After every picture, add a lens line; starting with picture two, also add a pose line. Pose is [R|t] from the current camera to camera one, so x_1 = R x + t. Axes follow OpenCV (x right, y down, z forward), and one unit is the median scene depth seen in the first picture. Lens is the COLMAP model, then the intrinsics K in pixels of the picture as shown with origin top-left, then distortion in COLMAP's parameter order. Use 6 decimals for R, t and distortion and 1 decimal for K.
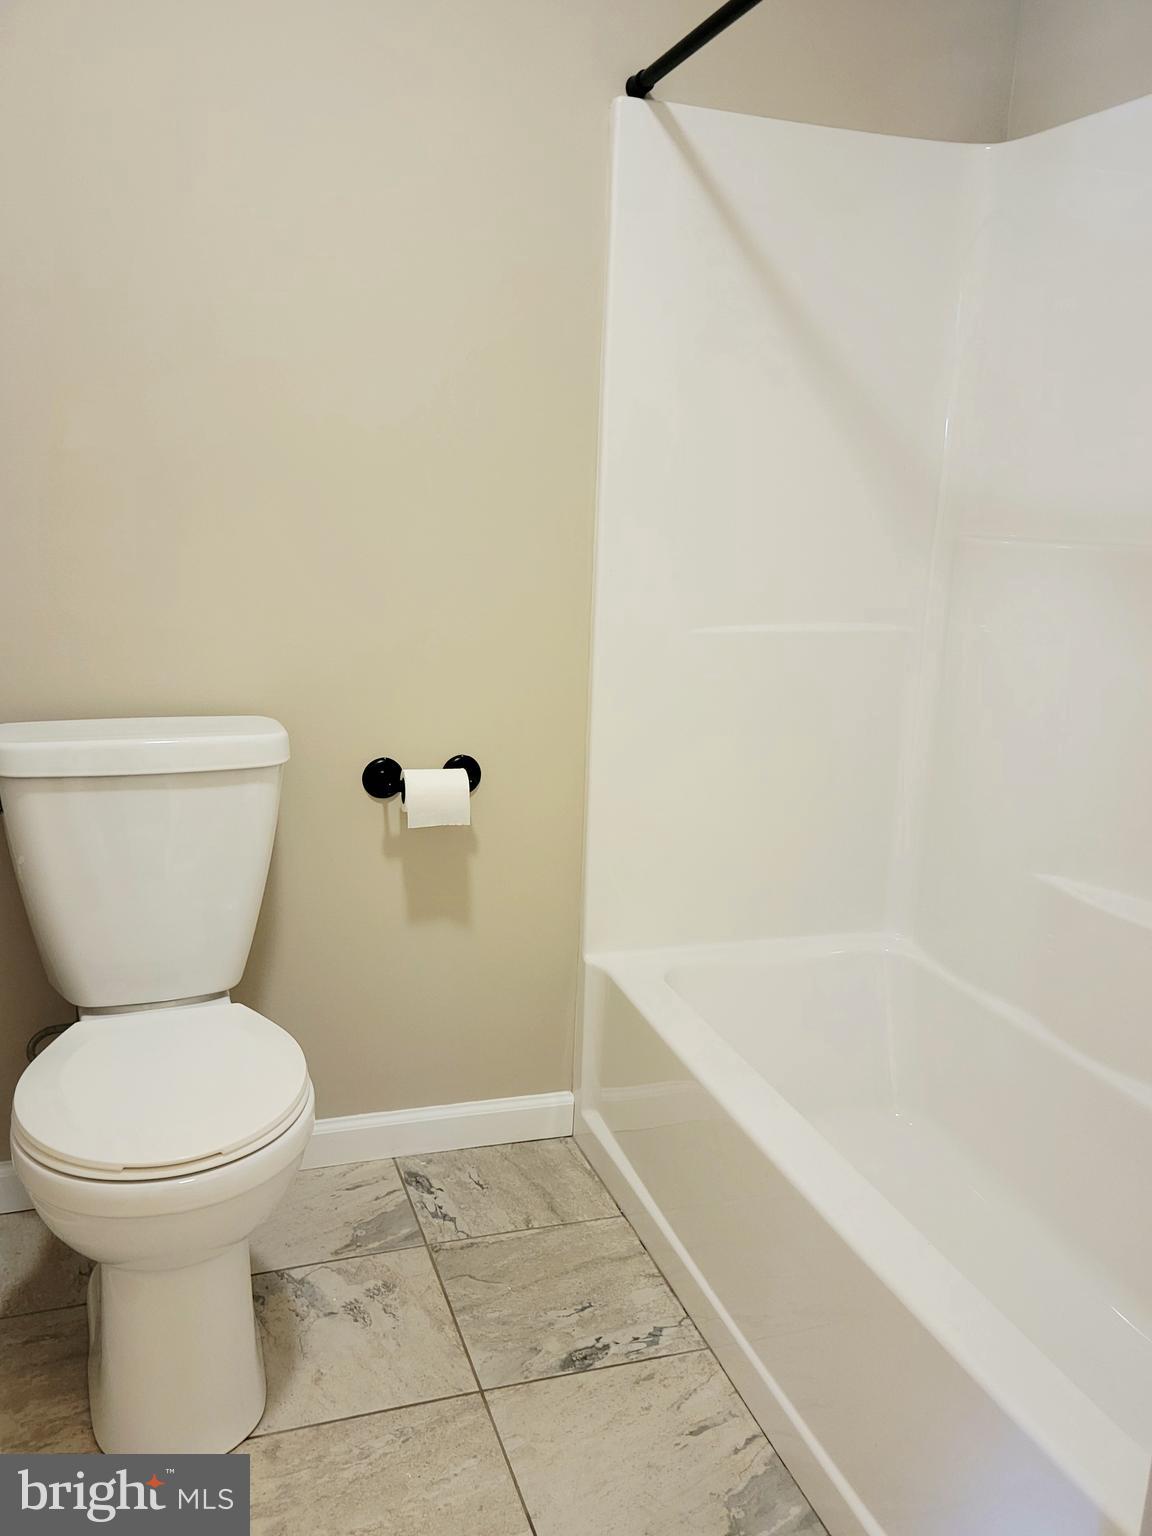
lens RADIAL K [[1270.9, 0, 556.7], [0, 1270.9, 766.6], [0, 0, 1]] dist [0.091786, -0.106836]
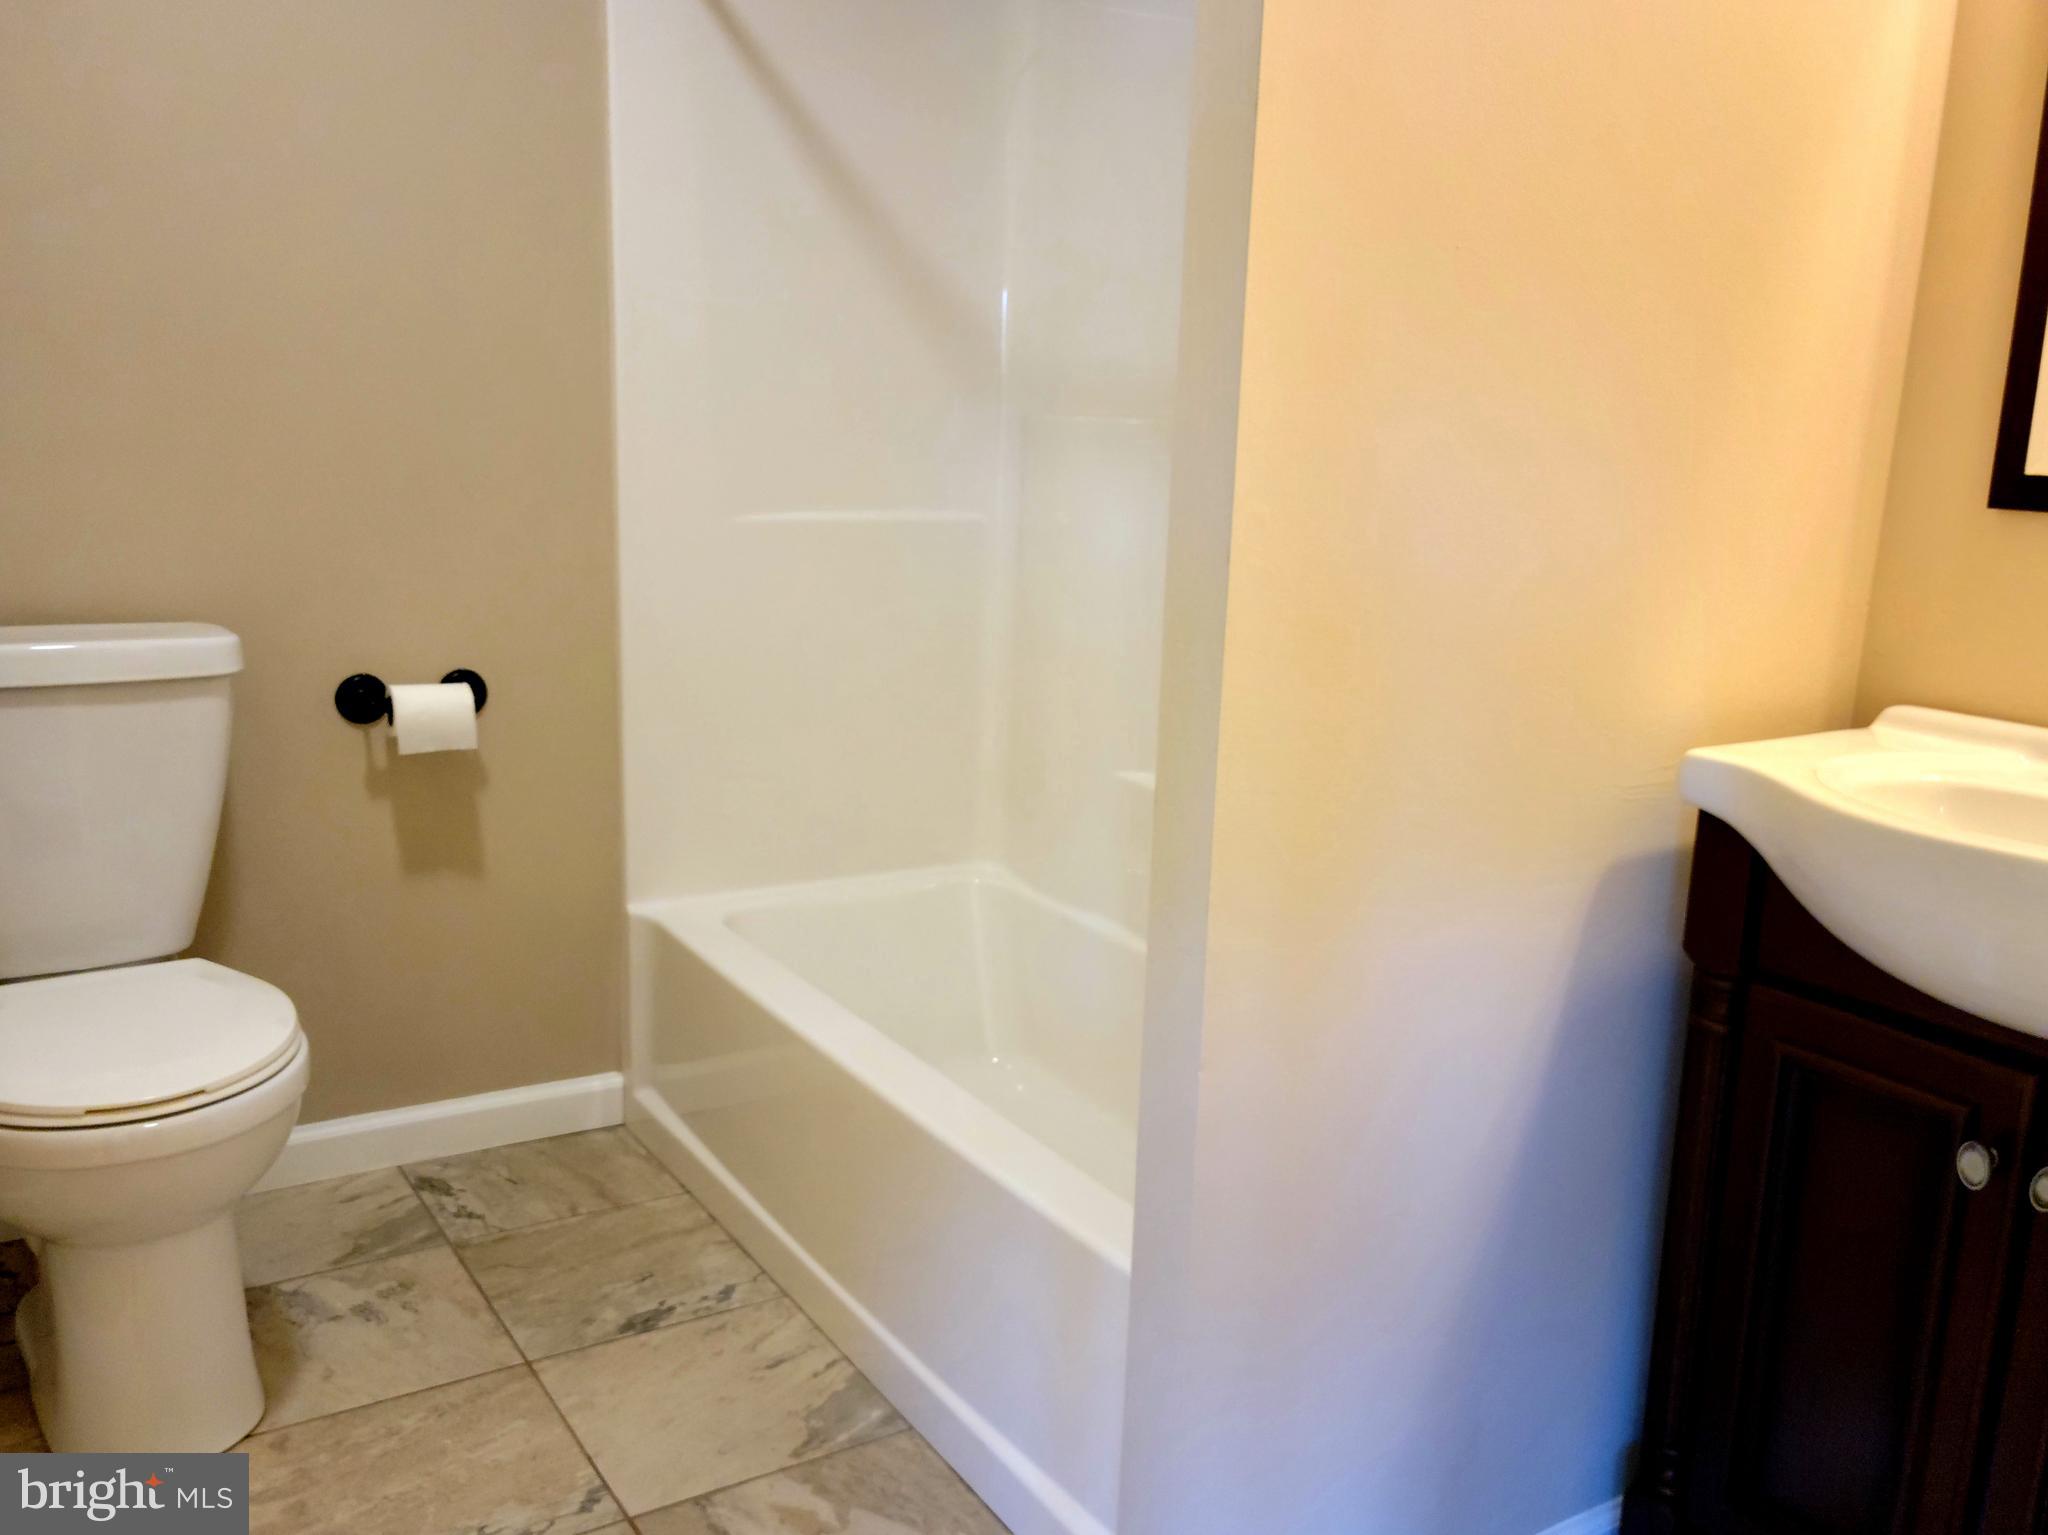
lens RADIAL K [[1694.5, 0, 1038.5], [0, 1694.5, 777.5], [0, 0, 1]] dist [0.091786, -0.106836]
pose [[0.965072, -0.050581, 0.257054, -0.002429], [0.047440, 0.998704, 0.018409, 0.069079], [-0.257652, -0.005572, 0.966222, -0.208361]]
